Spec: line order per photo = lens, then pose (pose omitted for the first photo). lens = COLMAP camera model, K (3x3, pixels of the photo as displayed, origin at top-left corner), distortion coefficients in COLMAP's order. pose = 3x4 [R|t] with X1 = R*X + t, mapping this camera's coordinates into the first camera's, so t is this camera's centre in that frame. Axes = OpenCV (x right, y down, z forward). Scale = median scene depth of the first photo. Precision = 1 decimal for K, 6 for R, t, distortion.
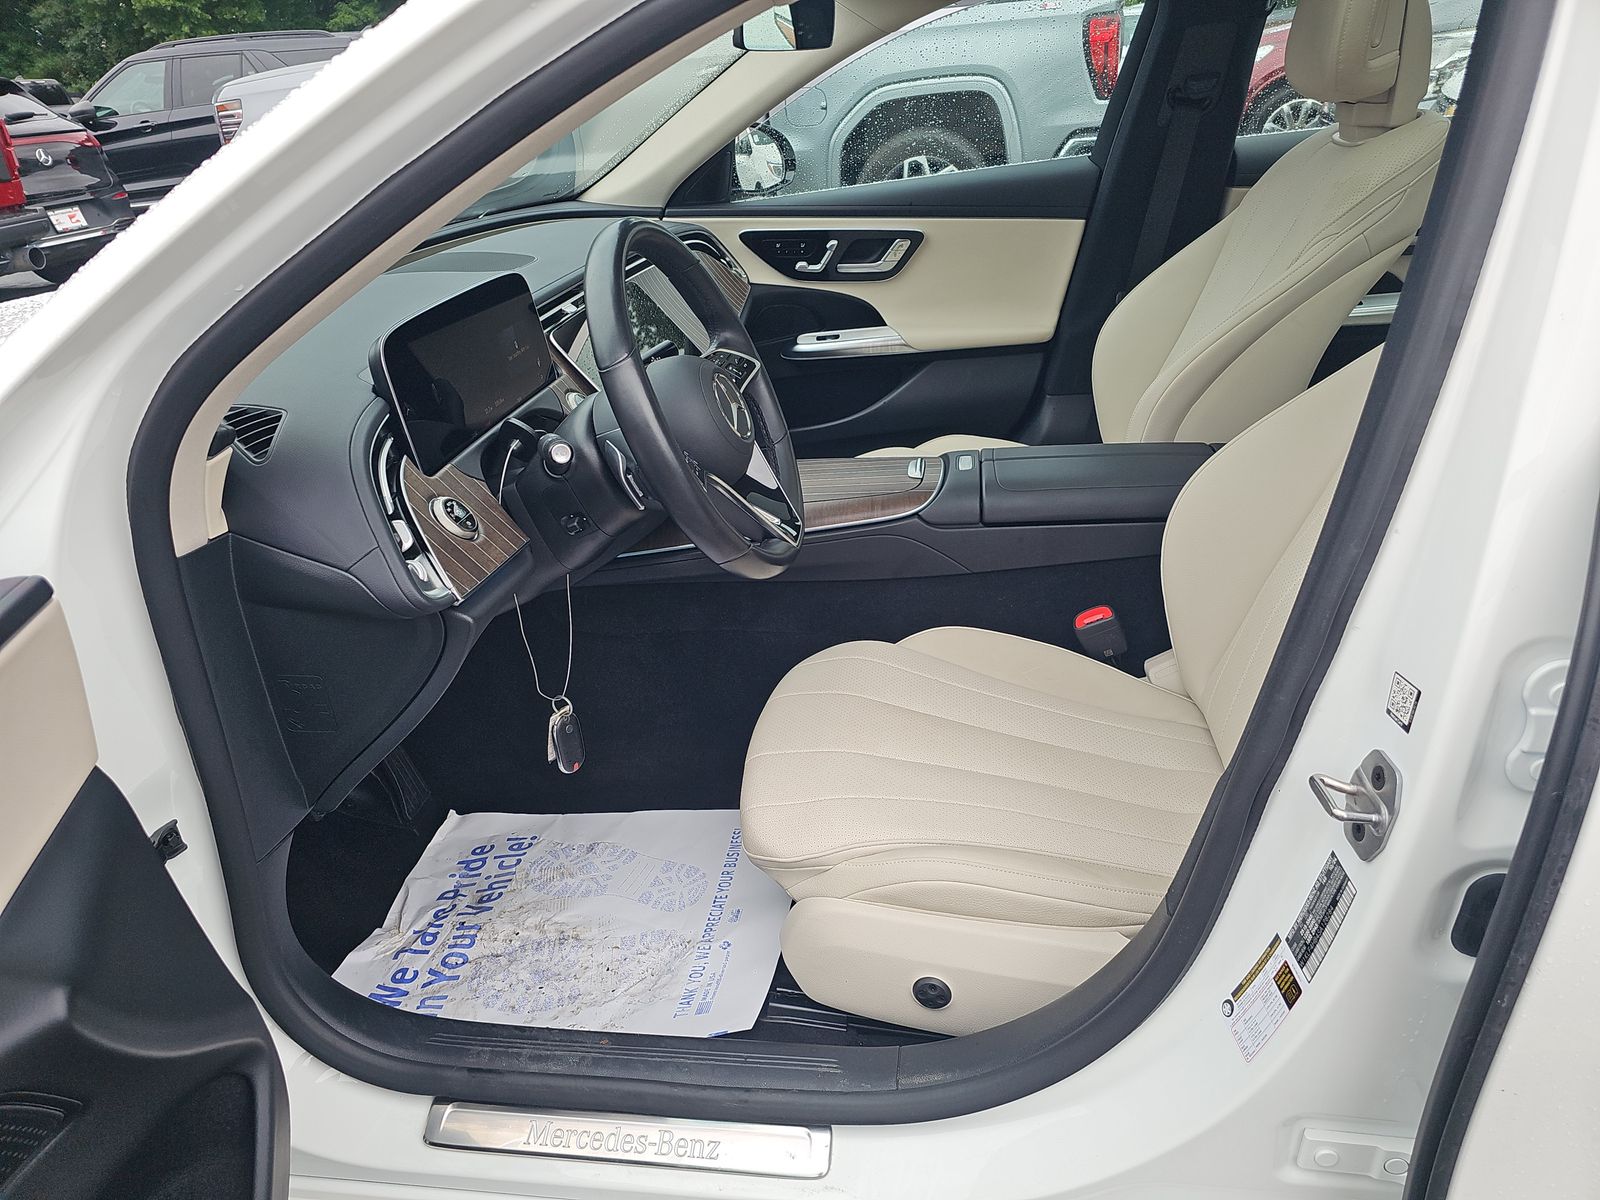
lens RADIAL K [[1028.0, 0, 800.0], [0, 1028.0, 600.0], [0, 0, 1]] dist [0.046510, -0.056384]
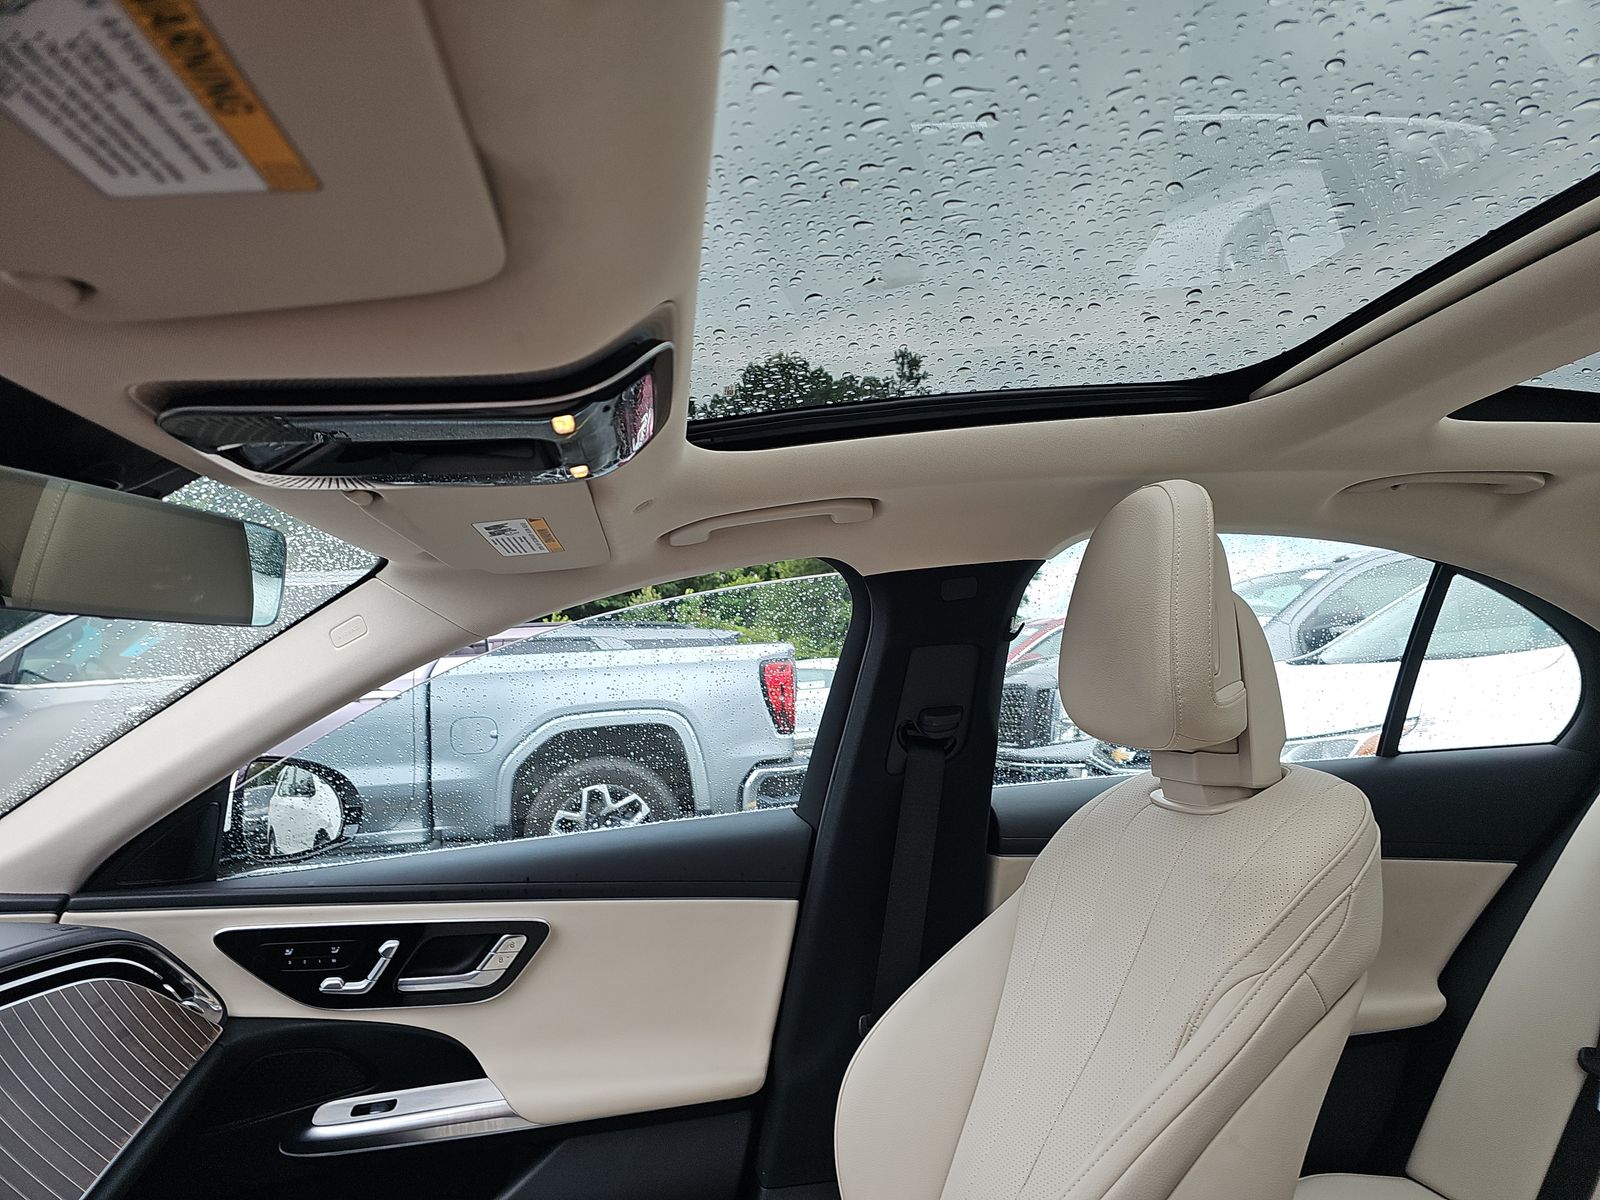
lens RADIAL K [[1028.0, 0, 800.0], [0, 1028.0, 600.0], [0, 0, 1]] dist [0.046510, -0.056384]
pose [[0.961472, 0.058521, 0.268603, 0.085867], [0.097219, 0.841557, -0.531347, -0.173204], [-0.257140, 0.536988, 0.803444, 0.356816]]
